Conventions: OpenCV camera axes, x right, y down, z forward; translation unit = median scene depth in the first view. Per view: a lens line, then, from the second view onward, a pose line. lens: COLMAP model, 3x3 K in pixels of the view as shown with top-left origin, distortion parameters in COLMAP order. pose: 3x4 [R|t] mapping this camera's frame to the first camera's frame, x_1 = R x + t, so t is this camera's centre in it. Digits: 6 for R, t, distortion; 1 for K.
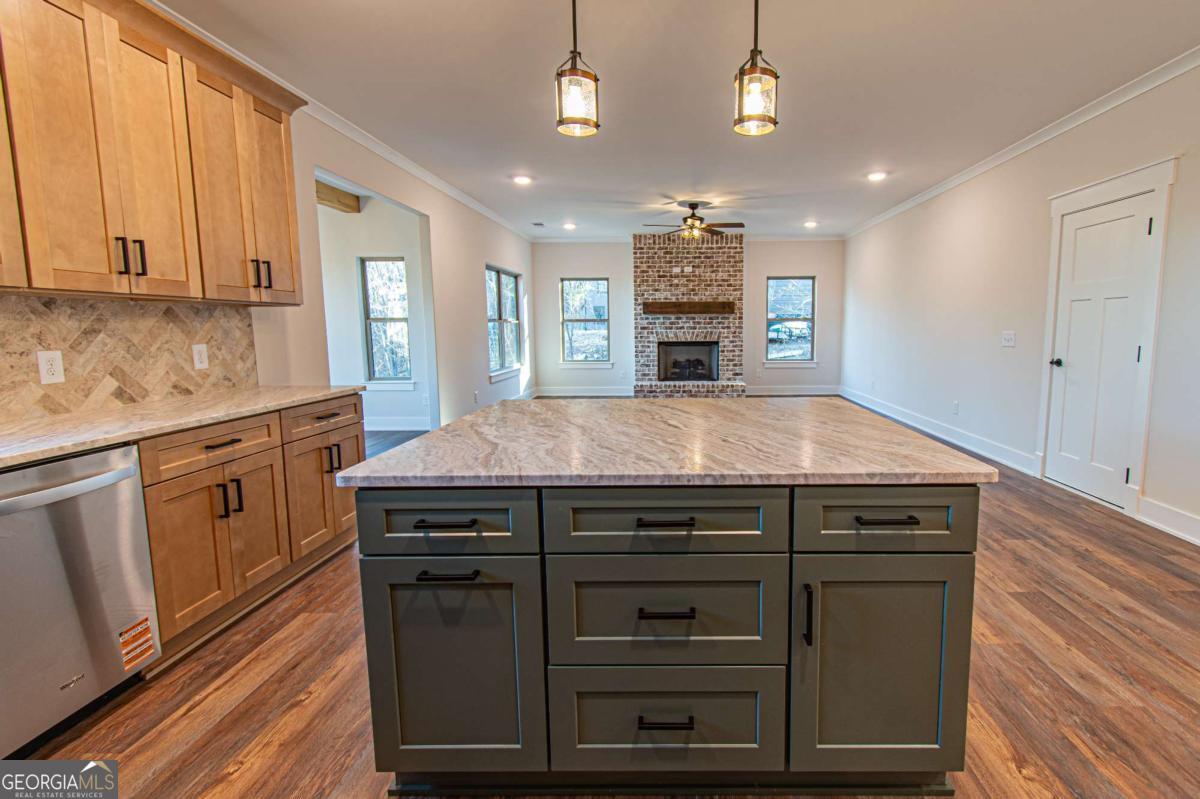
lens RADIAL K [[540.6, 0, 672.8], [0, 540.6, 429.7], [0, 0, 1]] dist [0.001206, -0.000565]
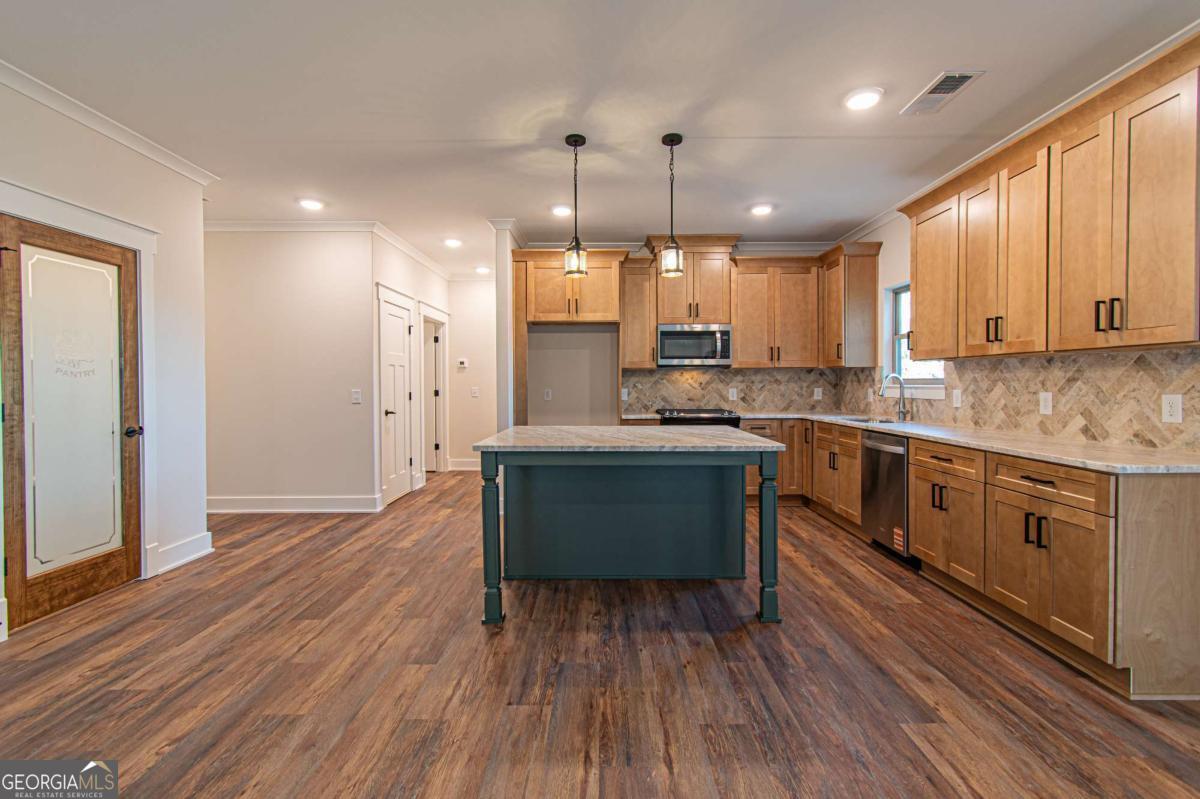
lens RADIAL K [[540.6, 0, 599.5], [0, 540.6, 394.7], [0, 0, 1]] dist [0.001206, -0.000565]
pose [[-0.999963, 0.008266, 0.002228, 0.052658], [0.008550, 0.977534, 0.210605, -0.388172], [-0.000437, 0.210616, -0.977569, 2.059159]]
